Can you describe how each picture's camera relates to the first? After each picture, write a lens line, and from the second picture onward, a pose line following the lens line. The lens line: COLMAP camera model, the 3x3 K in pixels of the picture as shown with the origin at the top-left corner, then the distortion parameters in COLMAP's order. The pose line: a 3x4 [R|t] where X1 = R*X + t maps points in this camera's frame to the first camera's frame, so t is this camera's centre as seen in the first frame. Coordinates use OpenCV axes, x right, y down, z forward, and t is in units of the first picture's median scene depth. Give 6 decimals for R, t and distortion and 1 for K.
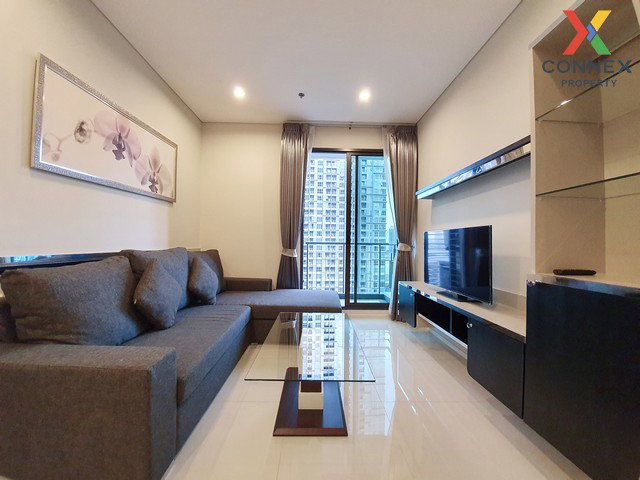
lens RADIAL K [[254.9, 0, 320.0], [0, 254.9, 240.0], [0, 0, 1]] dist [0.012931, -0.017615]
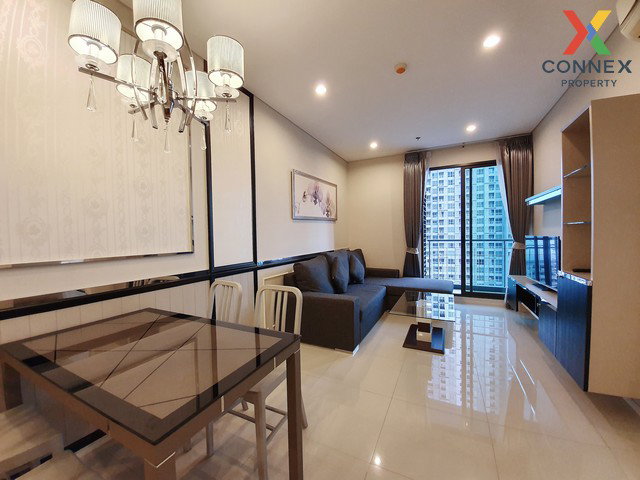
lens RADIAL K [[259.3, 0, 320.0], [0, 259.3, 240.0], [0, 0, 1]] dist [0.001123, -0.012223]
pose [[0.888363, -0.016804, -0.458833, 0.103821], [0.034065, 0.998988, 0.029368, -0.086494], [0.457875, -0.041719, 0.888037, -0.588223]]
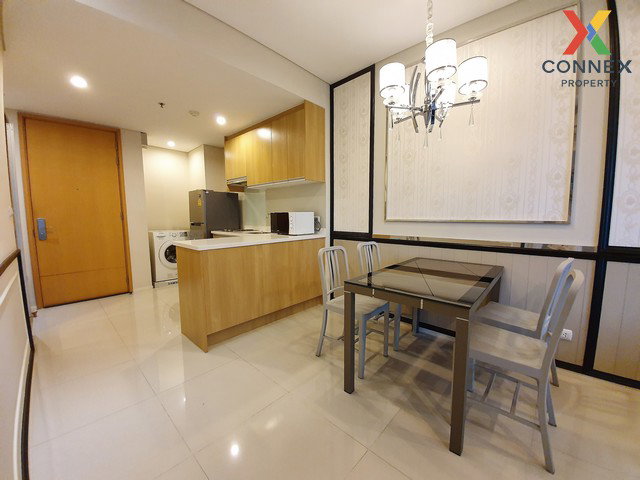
lens RADIAL K [[254.9, 0, 320.0], [0, 254.9, 240.0], [0, 0, 1]] dist [0.012931, -0.017615]
pose [[-0.691639, 0.060465, -0.719708, 0.342711], [0.007082, 0.997009, 0.076957, -0.047792], [0.722209, 0.048130, -0.689999, -0.046867]]
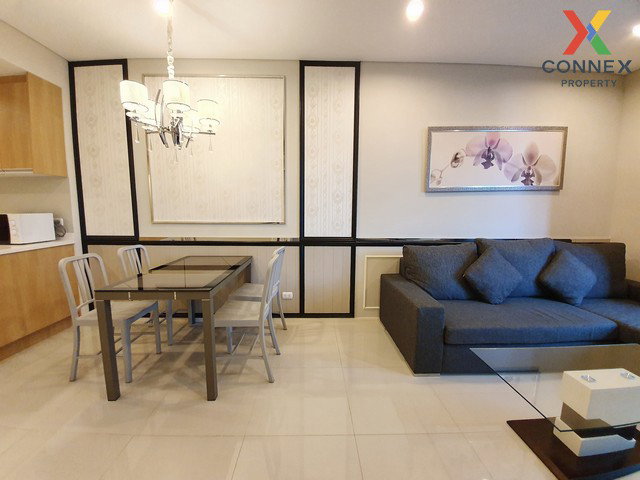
lens RADIAL K [[254.9, 0, 320.0], [0, 254.9, 240.0], [0, 0, 1]] dist [0.012931, -0.017615]
pose [[-0.001973, 0.102105, -0.994772, 0.449712], [0.010523, 0.994721, 0.102079, -0.075044], [0.999943, -0.010267, -0.003037, 0.115317]]
